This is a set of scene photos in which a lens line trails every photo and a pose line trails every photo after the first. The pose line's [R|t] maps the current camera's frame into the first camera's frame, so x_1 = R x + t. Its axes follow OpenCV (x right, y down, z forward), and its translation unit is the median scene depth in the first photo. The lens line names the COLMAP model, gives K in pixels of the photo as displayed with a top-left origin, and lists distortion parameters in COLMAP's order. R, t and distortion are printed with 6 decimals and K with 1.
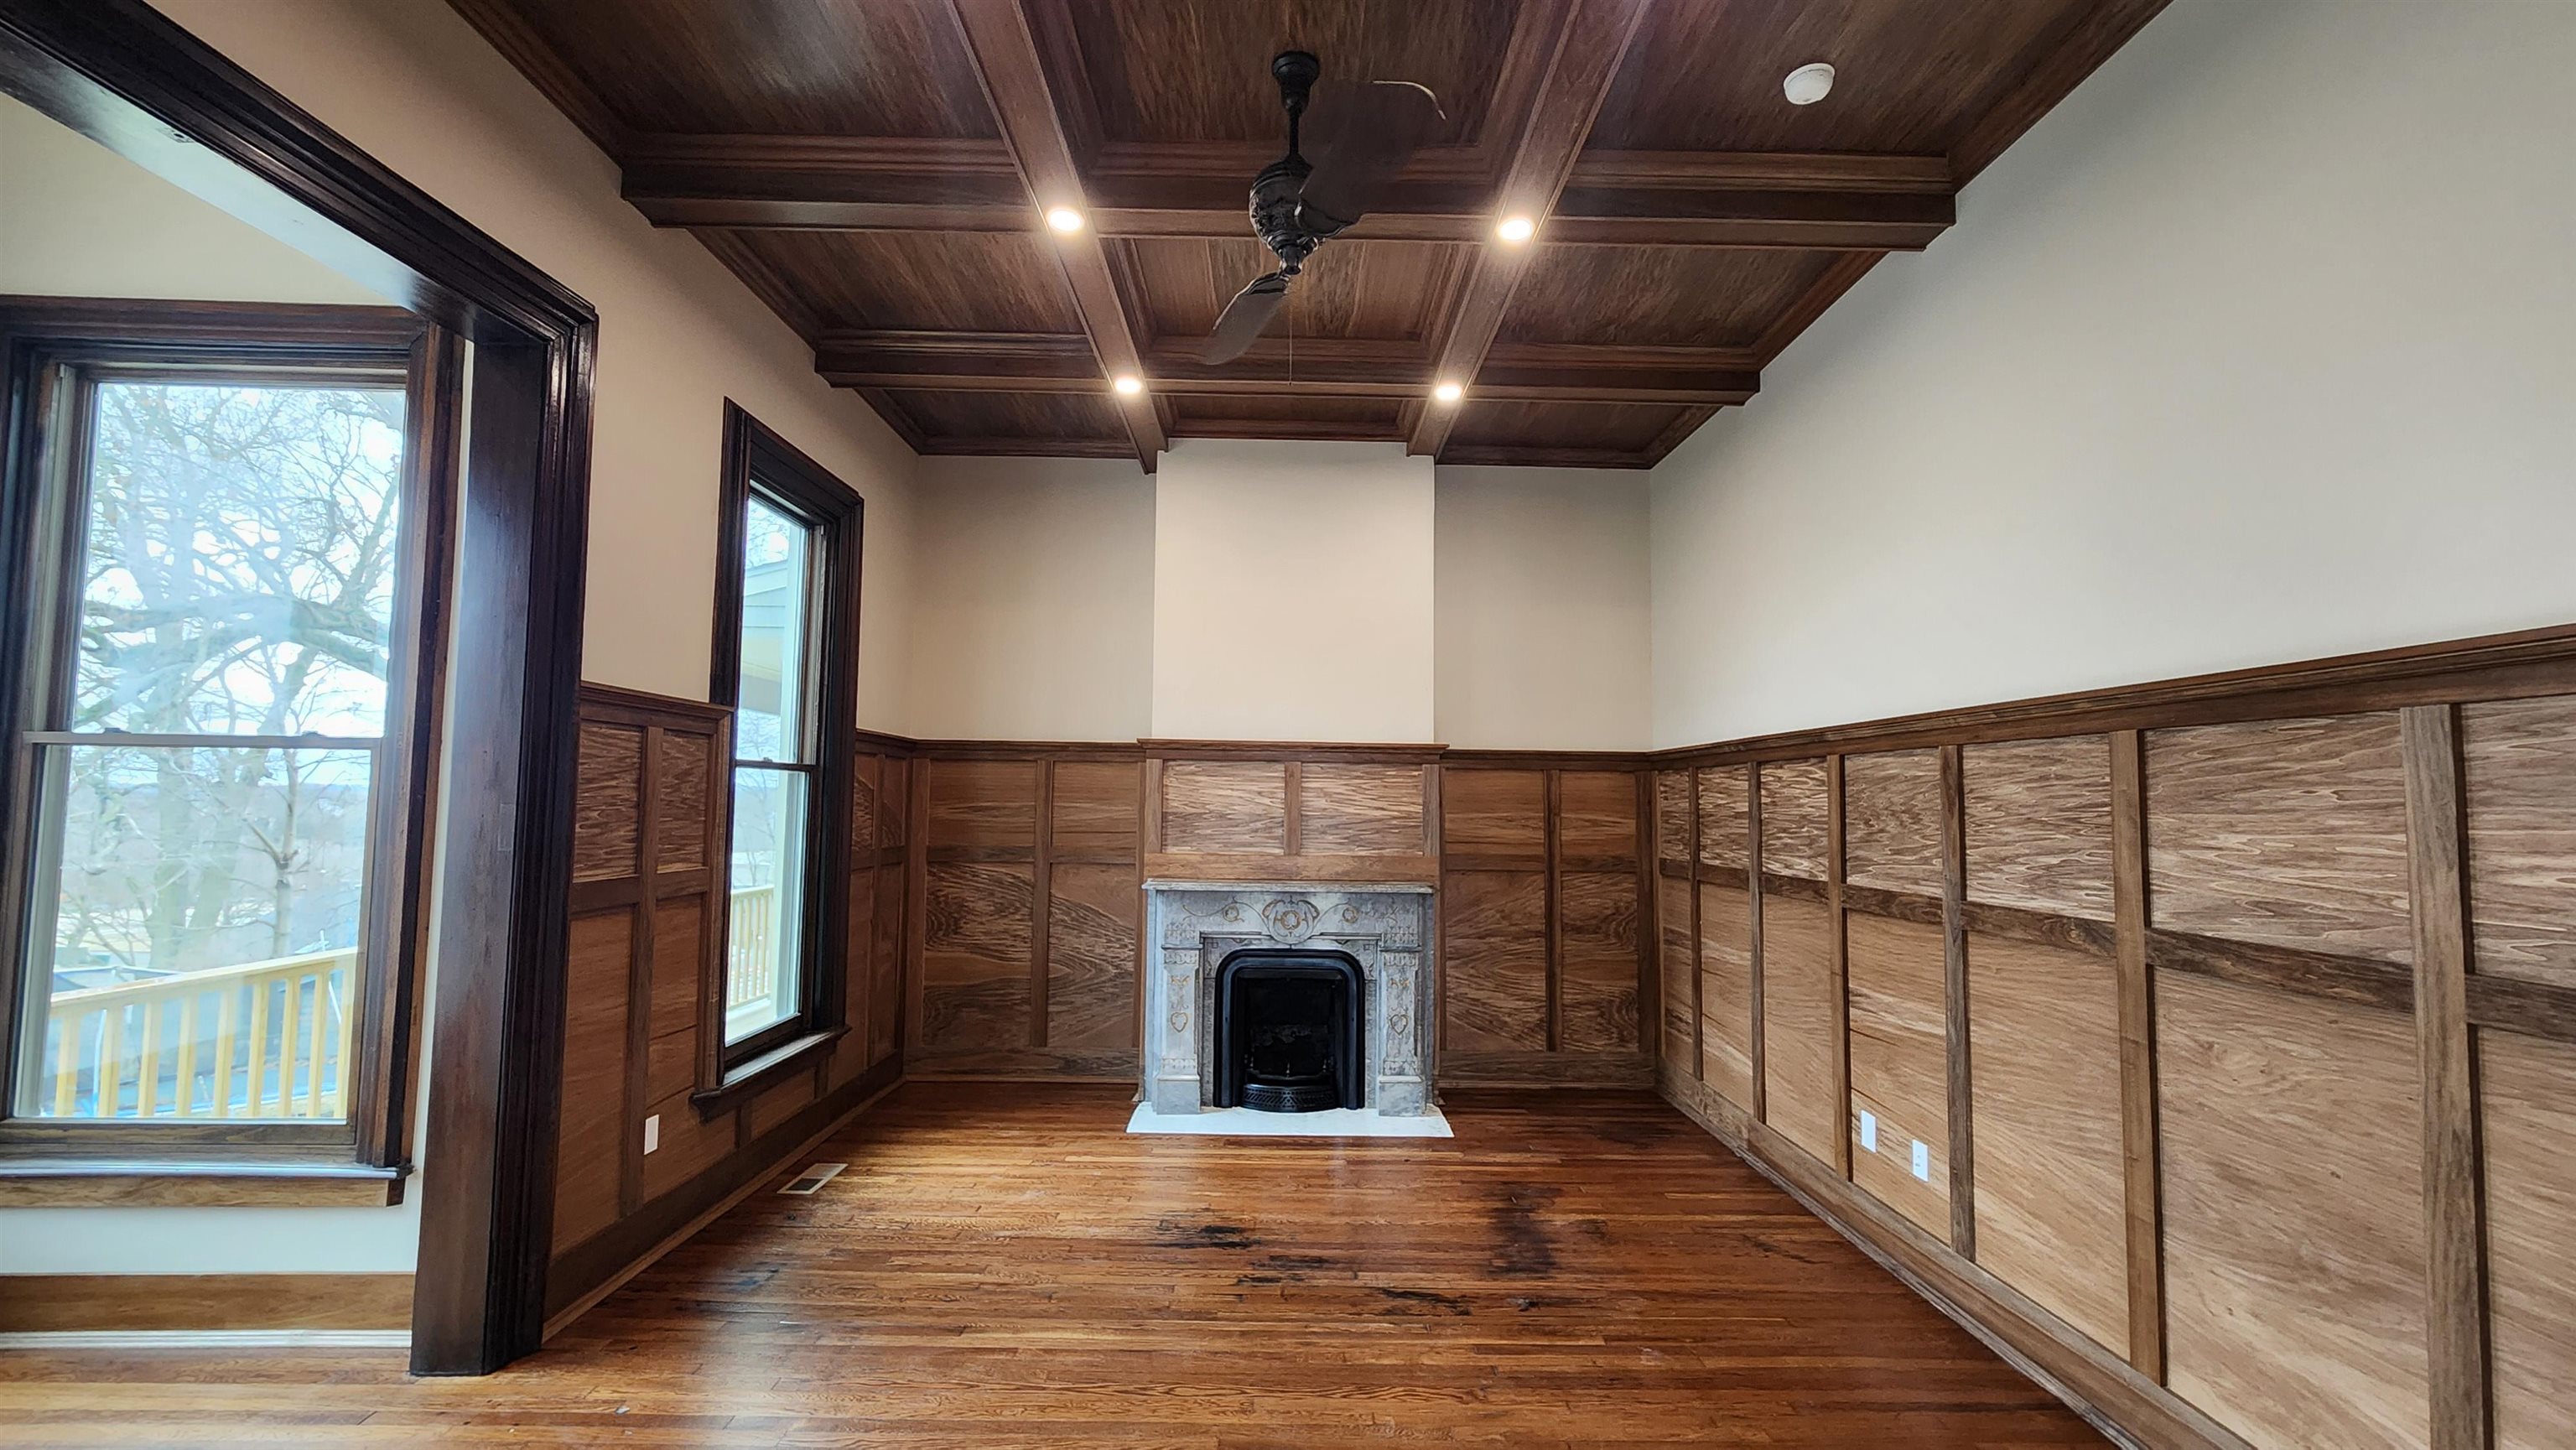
lens RADIAL K [[1107.0, 0, 1290.8], [0, 1107.0, 732.5], [0, 0, 1]] dist [0.004620, 0.000134]
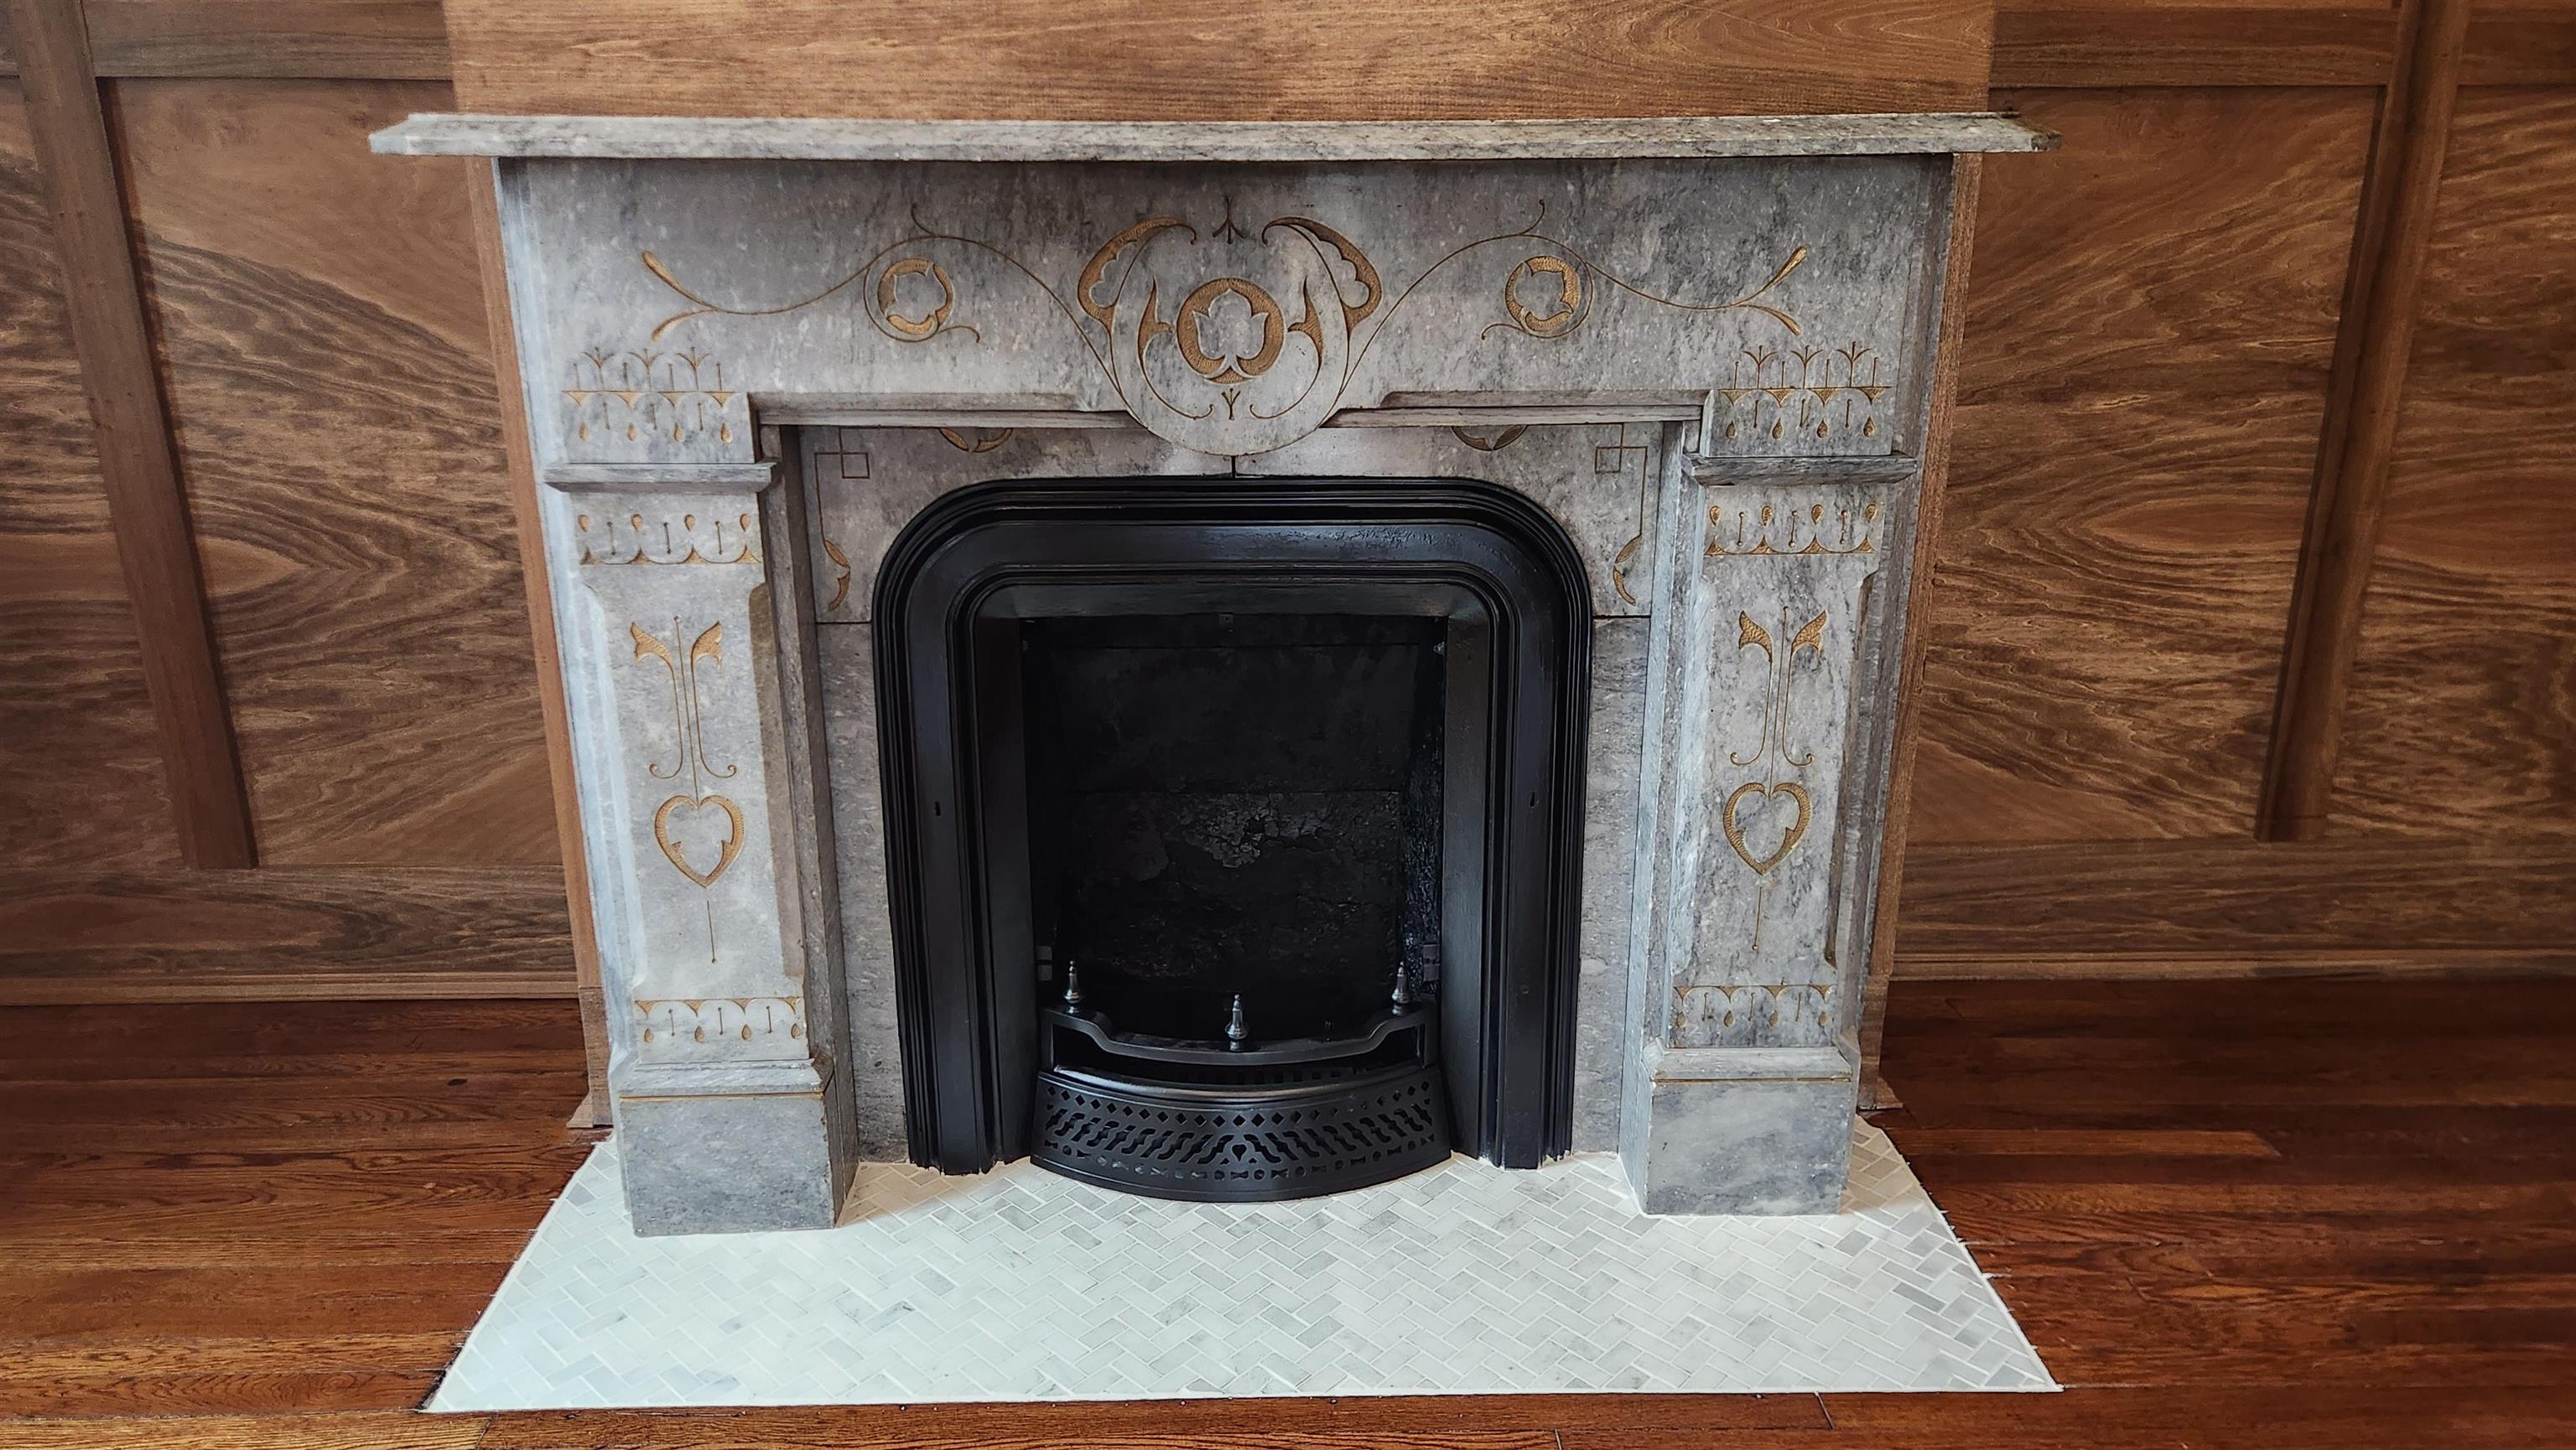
lens RADIAL K [[1804.3, 0, 1286.8], [0, 1804.3, 731.5], [0, 0, 1]] dist [0.040734, -0.008758]
pose [[0.999602, -0.020838, 0.018991, 0.002226], [0.012568, 0.932298, 0.361472, 0.120050], [-0.025238, -0.361089, 0.932190, 0.675729]]
